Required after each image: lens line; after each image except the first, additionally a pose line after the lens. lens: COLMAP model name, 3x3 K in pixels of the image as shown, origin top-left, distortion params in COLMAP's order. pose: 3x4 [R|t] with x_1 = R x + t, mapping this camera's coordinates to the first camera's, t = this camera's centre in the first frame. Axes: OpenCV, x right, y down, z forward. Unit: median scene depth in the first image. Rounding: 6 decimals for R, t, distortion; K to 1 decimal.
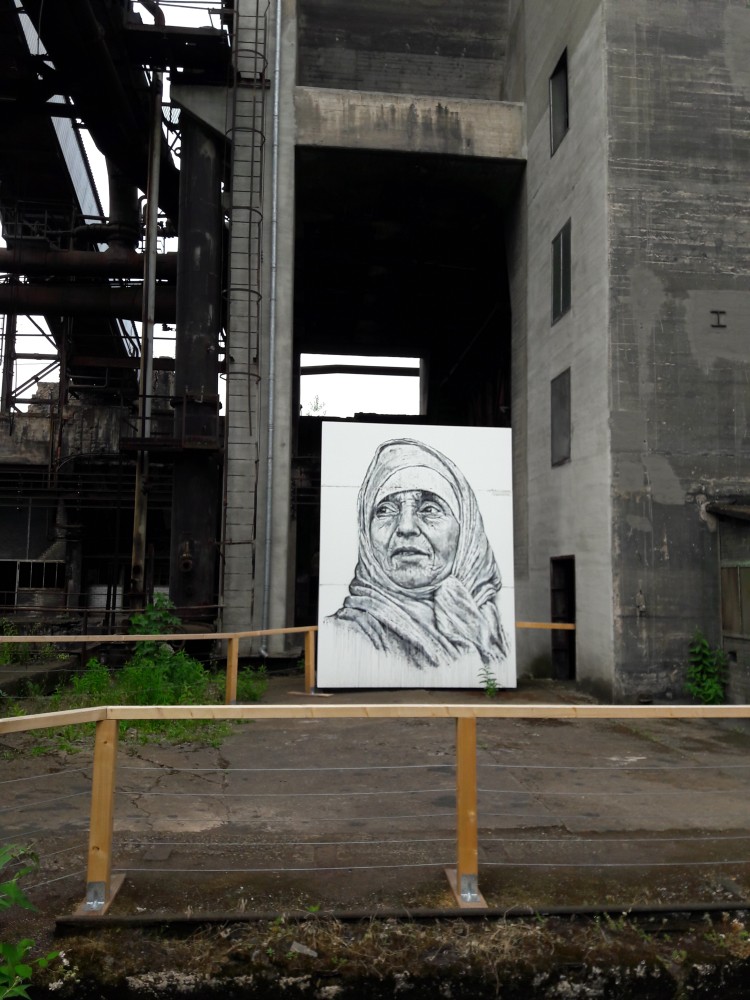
lens RADIAL K [[798.9, 0, 352.5], [0, 798.9, 484.5], [0, 0, 1]] dist [0.054304, -0.071770]
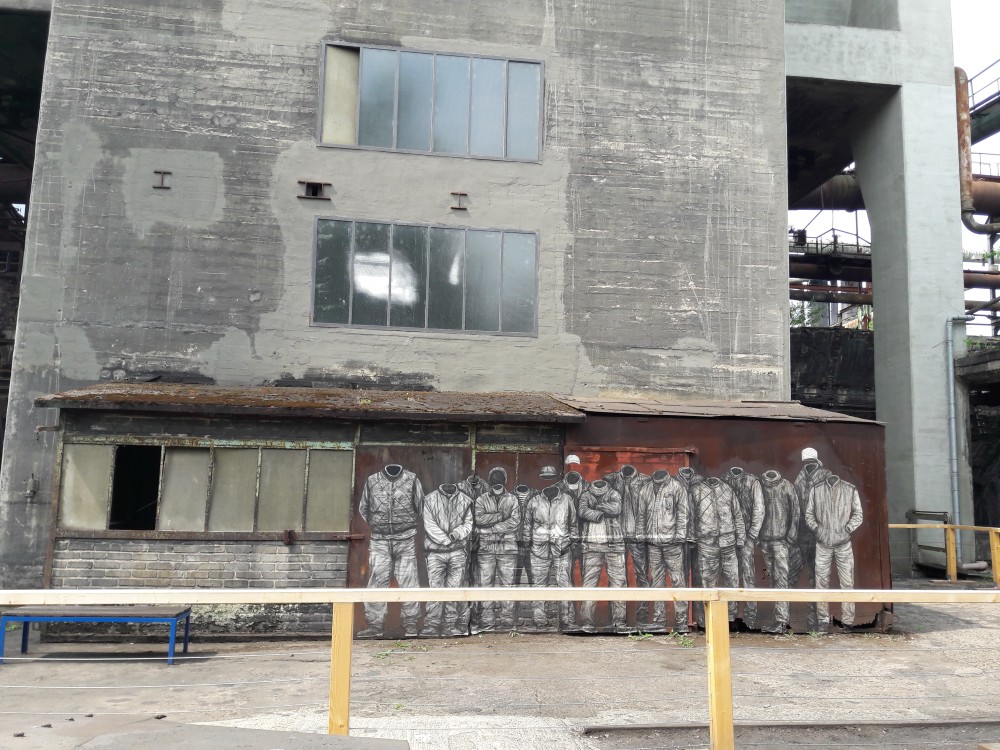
lens RADIAL K [[798.9, 0, 483.6], [0, 798.9, 378.2], [0, 0, 1]] dist [0.054304, -0.071770]
pose [[0.999679, 0.013517, 0.021431, 0.808163], [-0.013258, 0.999837, -0.012220, 0.027158], [-0.021592, 0.011932, 0.999696, 0.077116]]
